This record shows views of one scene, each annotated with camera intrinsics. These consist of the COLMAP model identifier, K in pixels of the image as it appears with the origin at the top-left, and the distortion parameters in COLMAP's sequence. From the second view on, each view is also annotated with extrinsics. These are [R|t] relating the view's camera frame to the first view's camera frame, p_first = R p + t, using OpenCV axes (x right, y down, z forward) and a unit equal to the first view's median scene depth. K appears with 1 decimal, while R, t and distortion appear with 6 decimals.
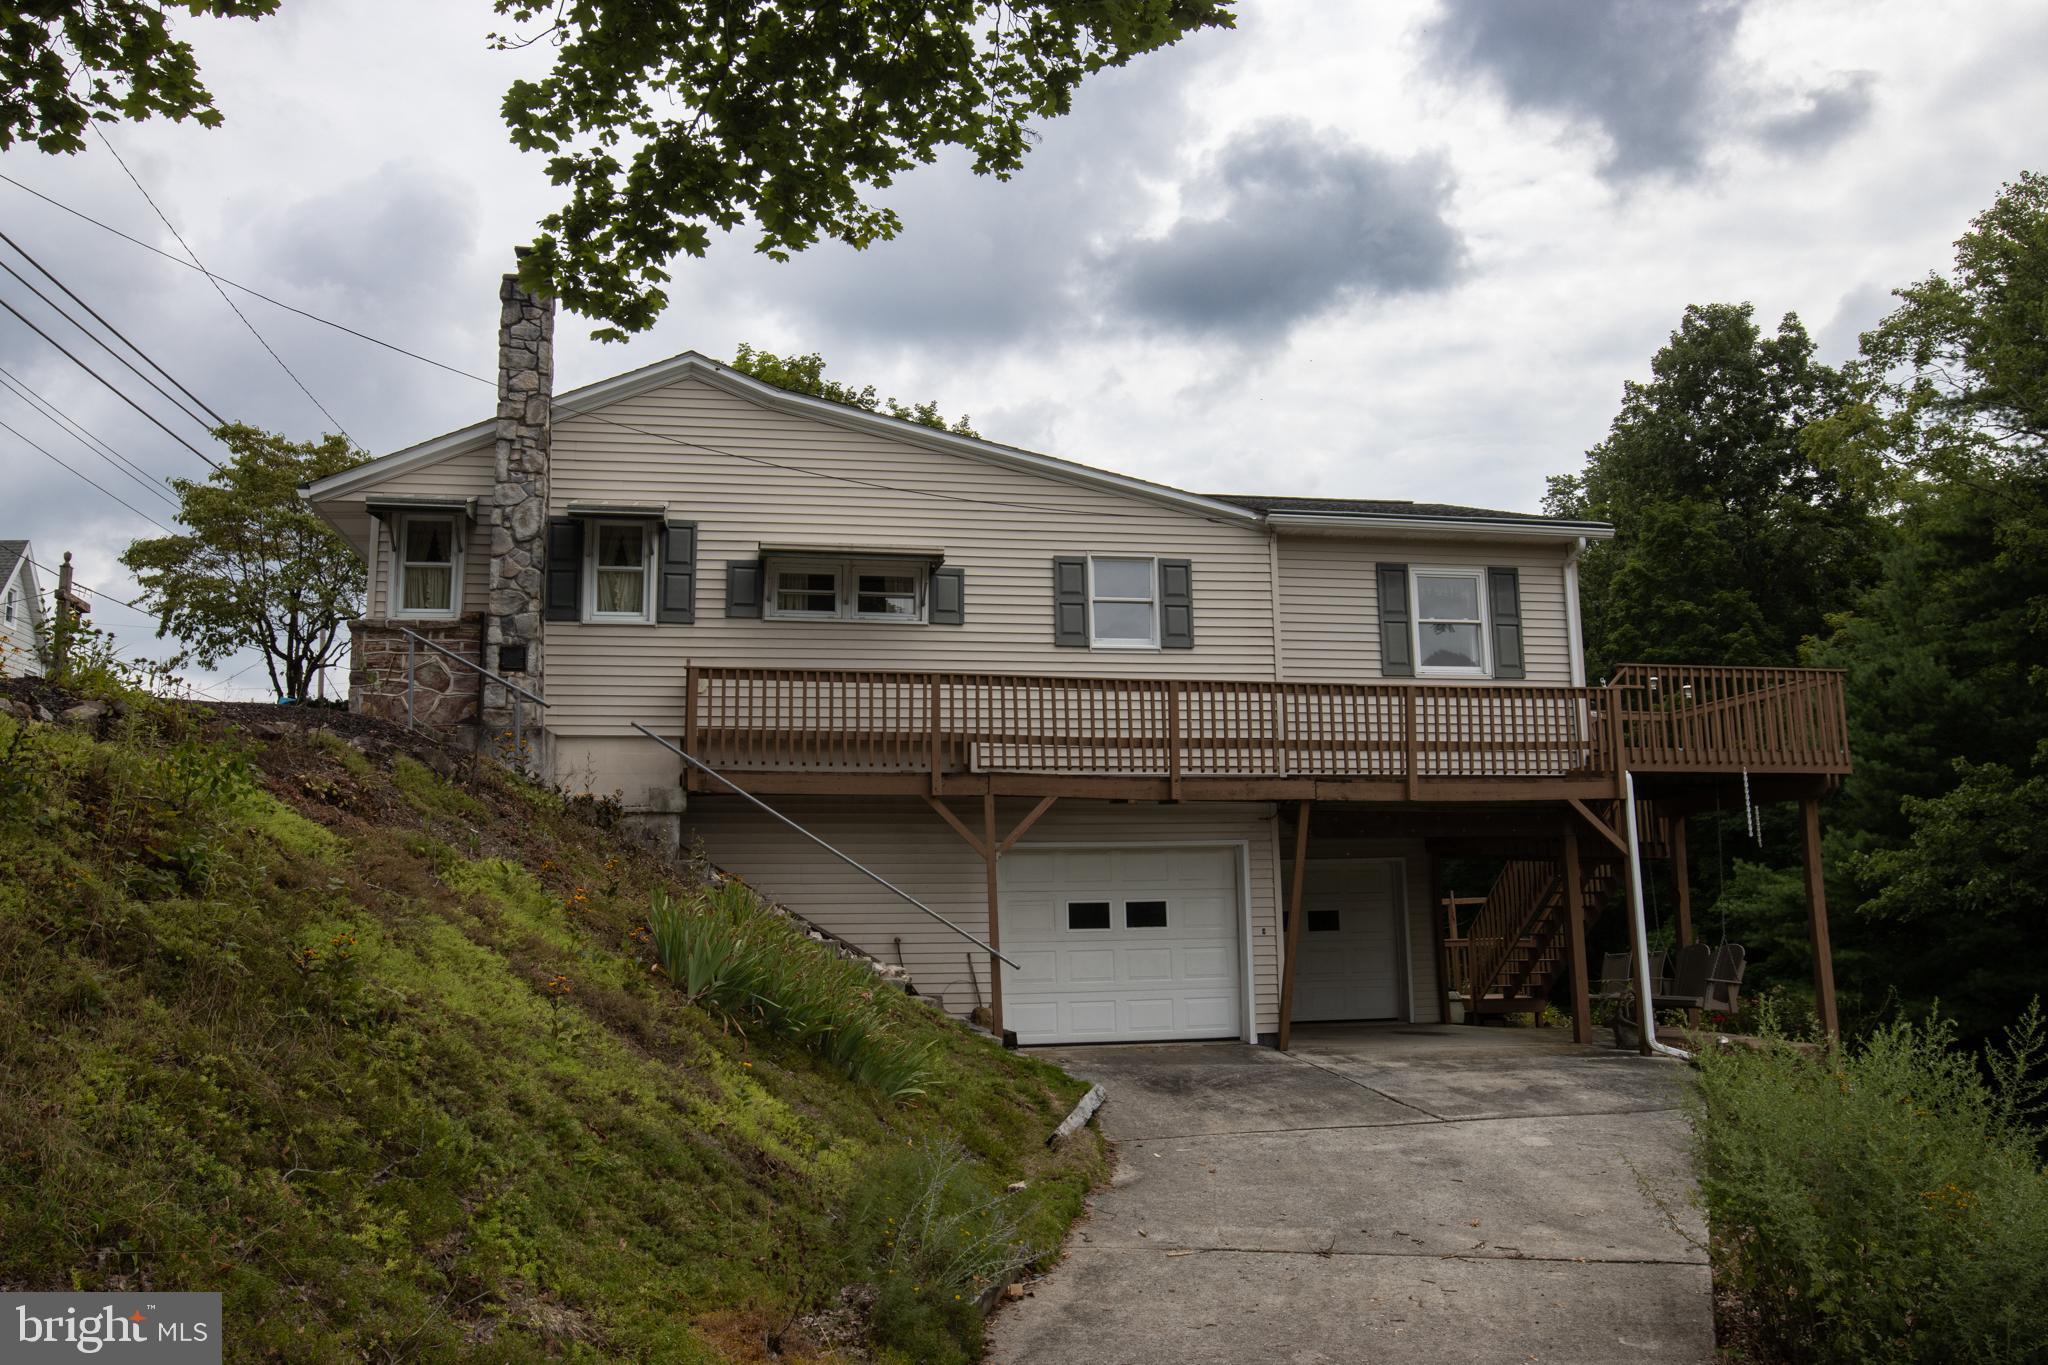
lens RADIAL K [[1545.0, 0, 993.3], [0, 1545.0, 679.4], [0, 0, 1]] dist [-0.037493, 0.004279]
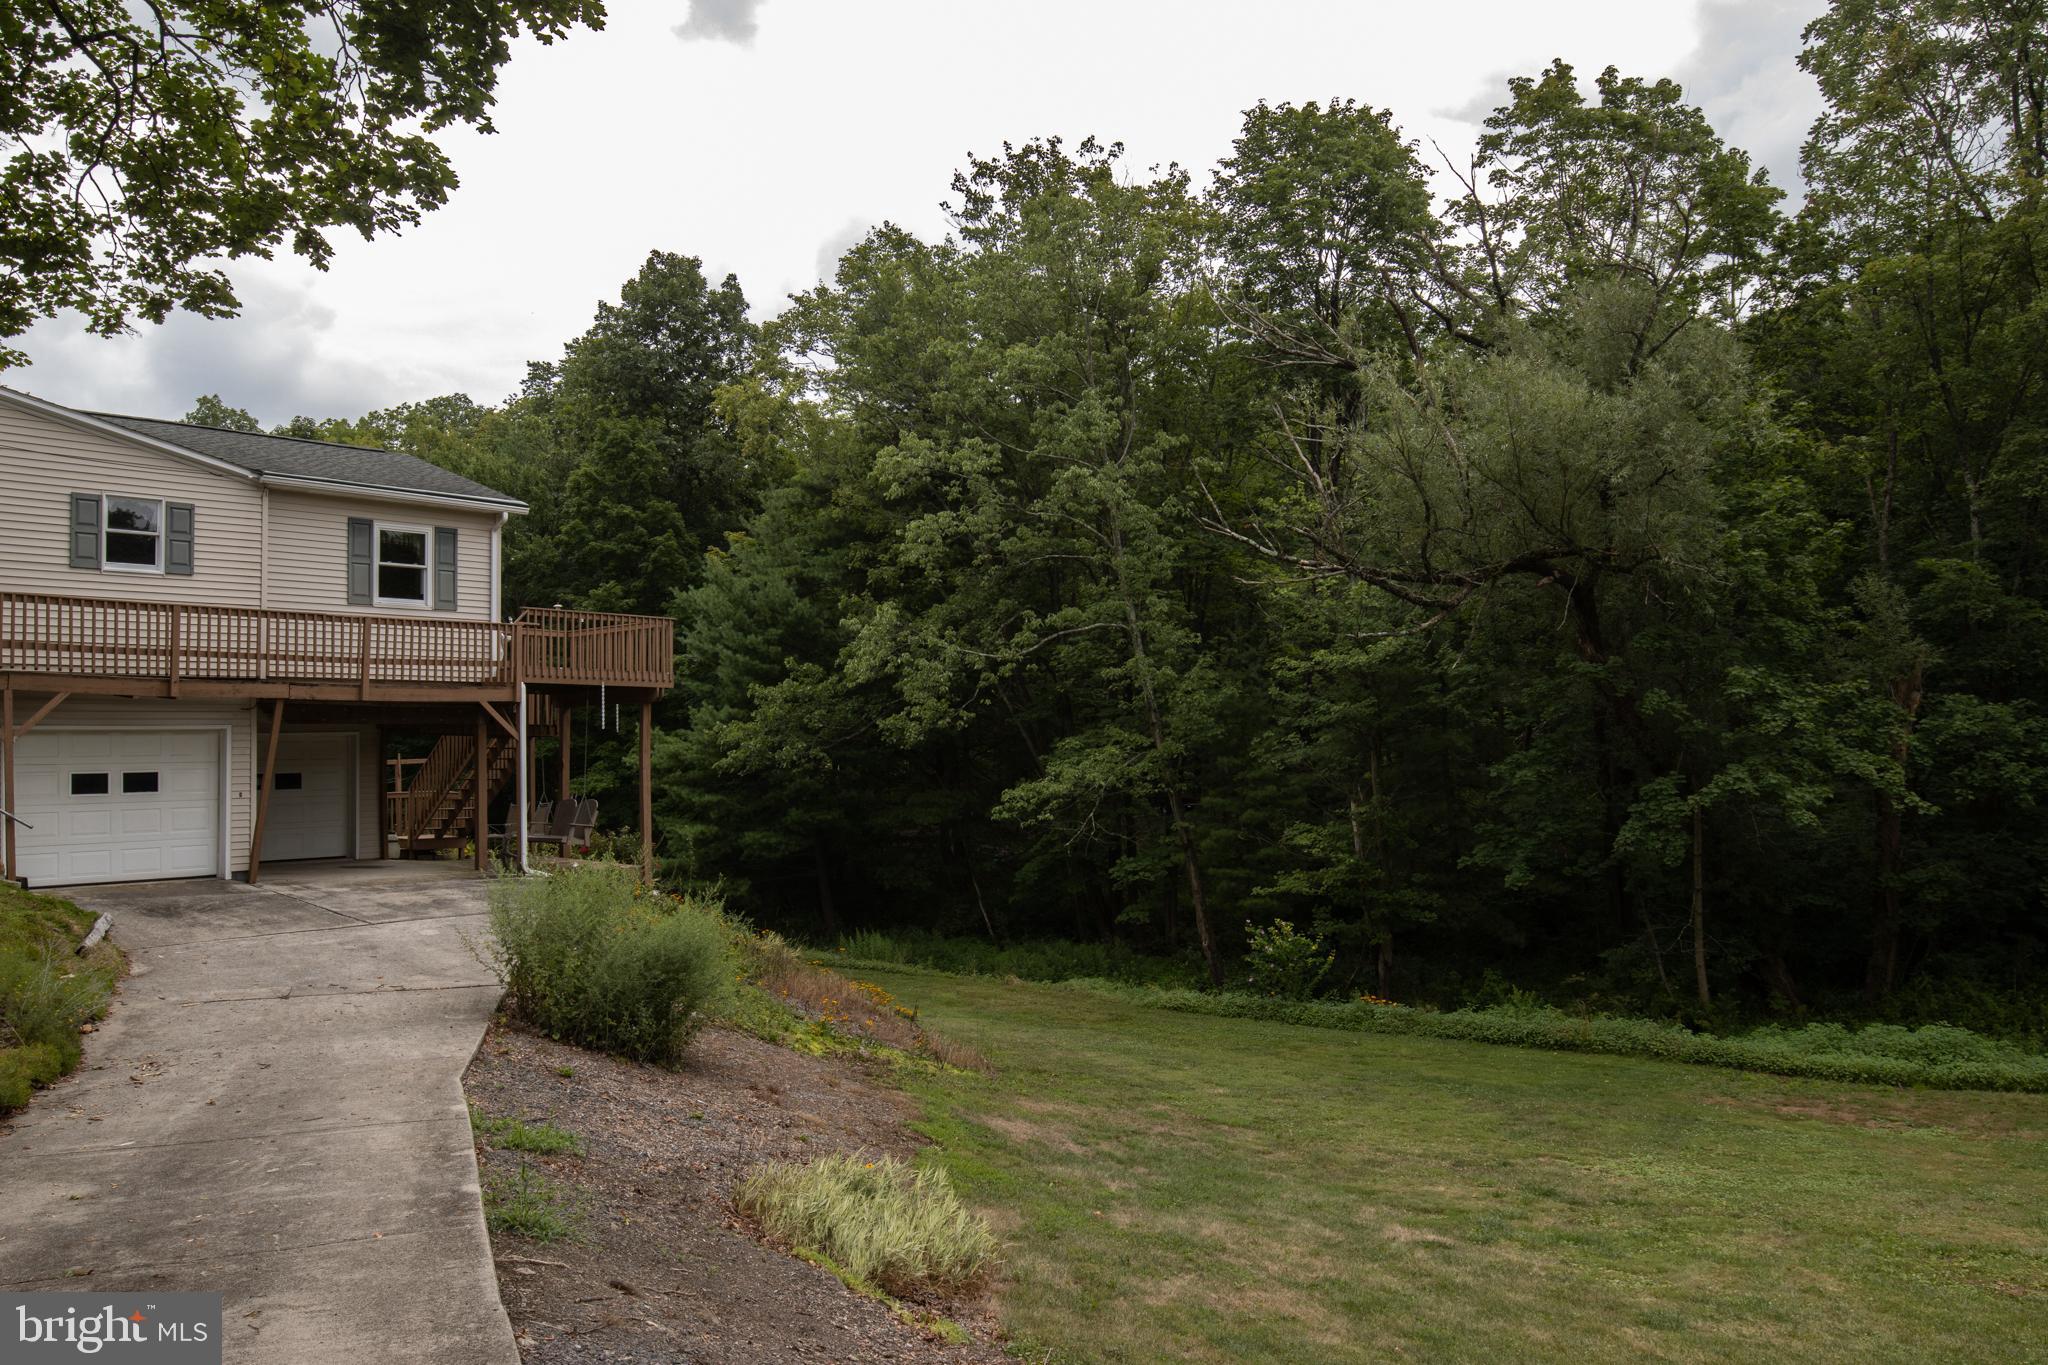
lens RADIAL K [[1539.1, 0, 1018.3], [0, 1539.1, 688.2], [0, 0, 1]] dist [-0.032730, 0.002533]
pose [[0.790720, 0.029890, 0.611447, -0.098389], [-0.098513, 0.992003, 0.078903, -0.094495], [-0.604199, -0.122625, 0.787342, -0.413181]]
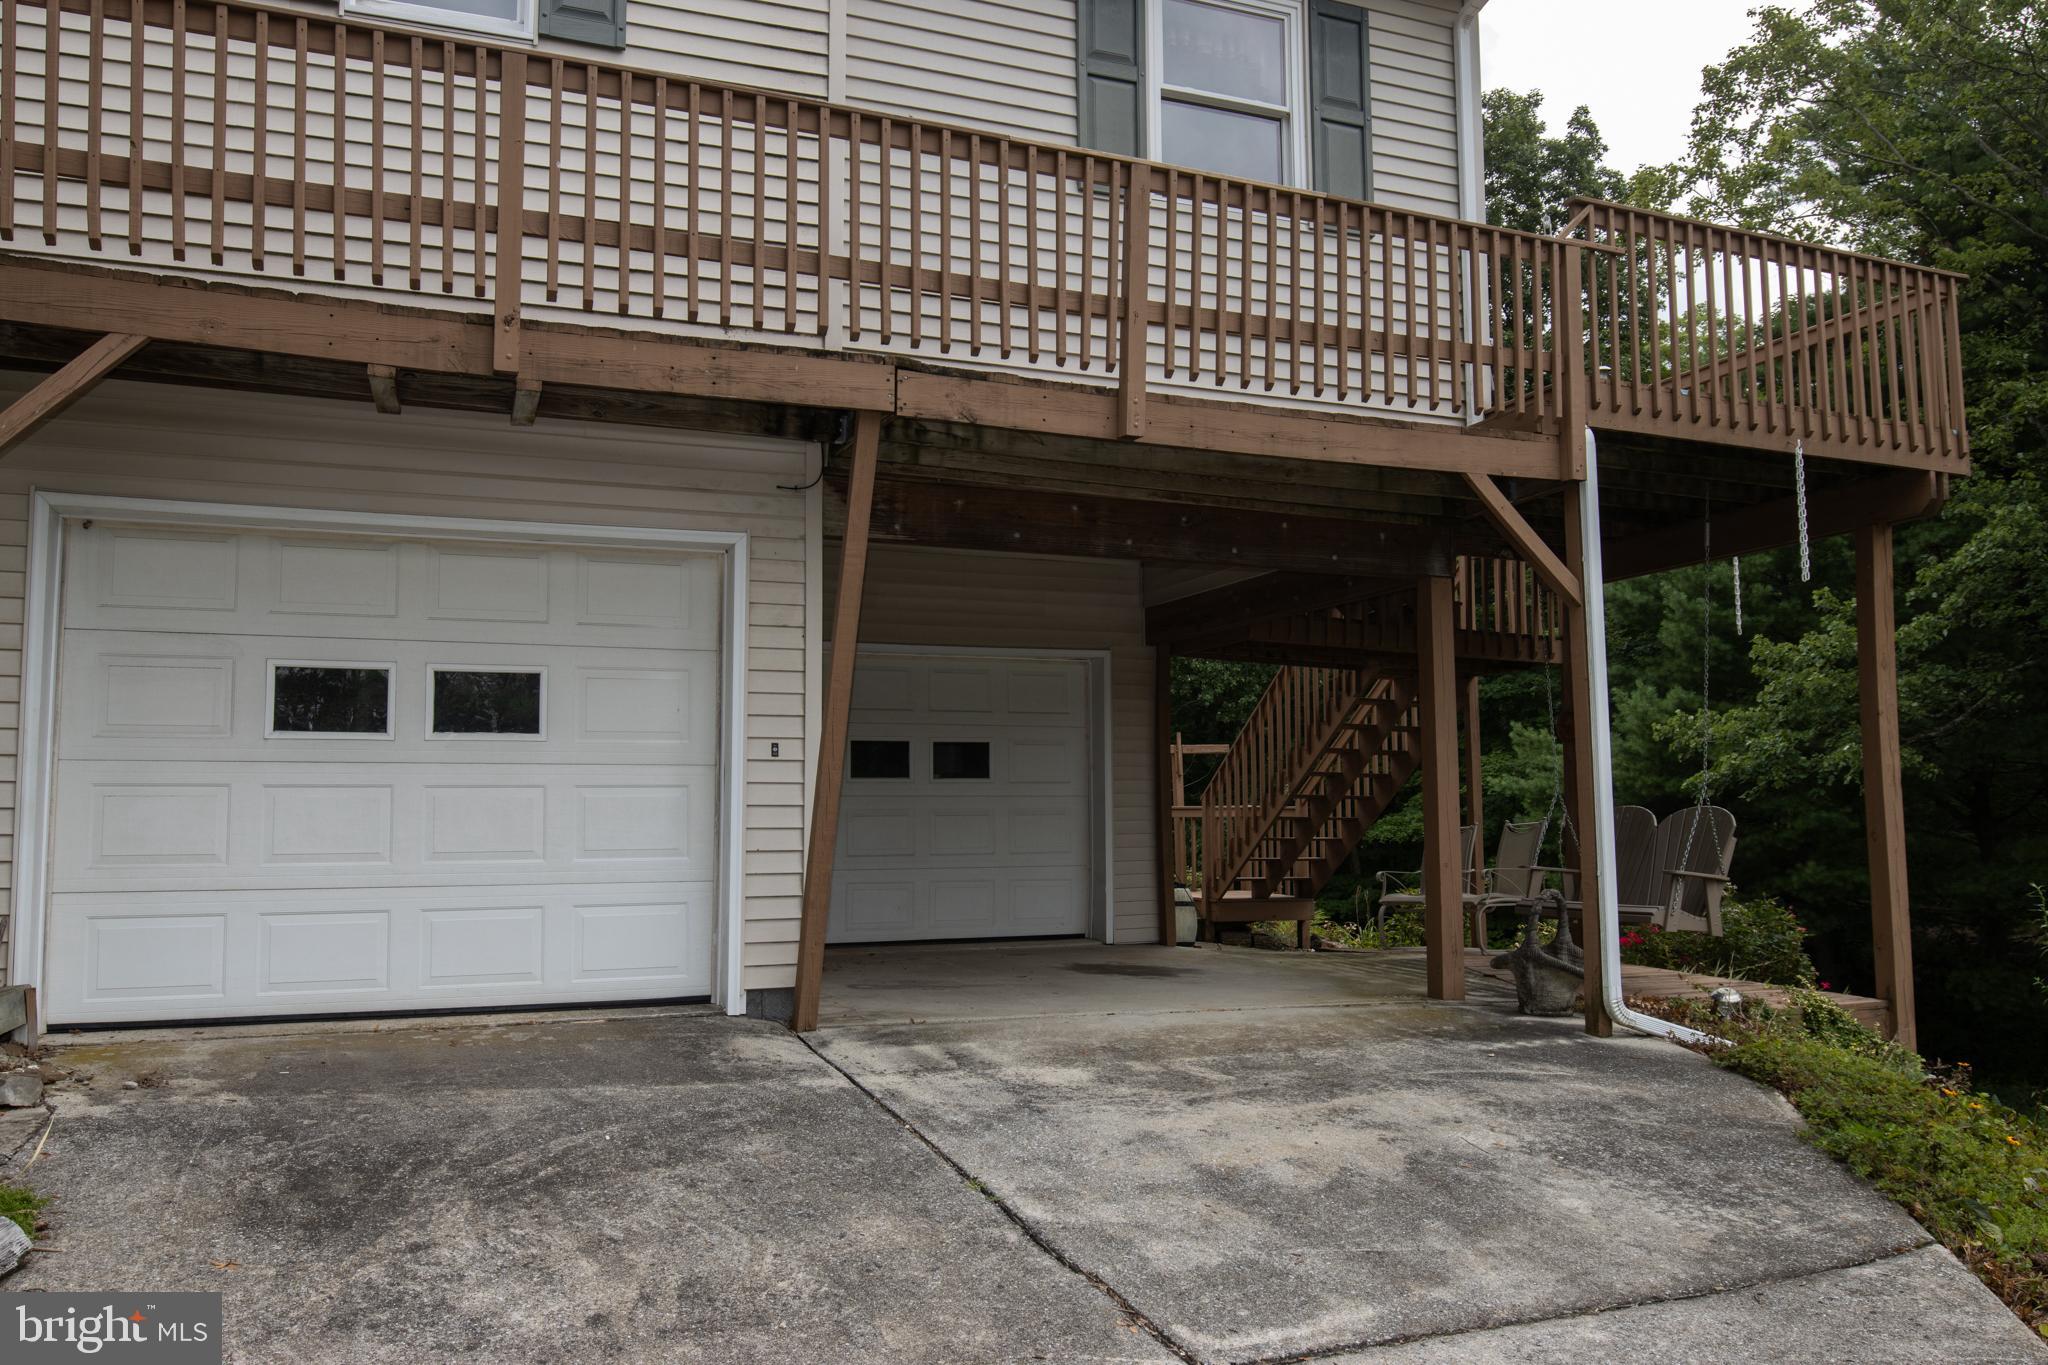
lens RADIAL K [[1539.1, 0, 1018.3], [0, 1539.1, 688.2], [0, 0, 1]] dist [-0.032730, 0.002533]
pose [[0.980691, 0.027978, 0.193552, 0.159874], [-0.042672, 0.996479, 0.072170, 0.113986], [-0.190851, -0.079036, 0.978432, 0.579869]]
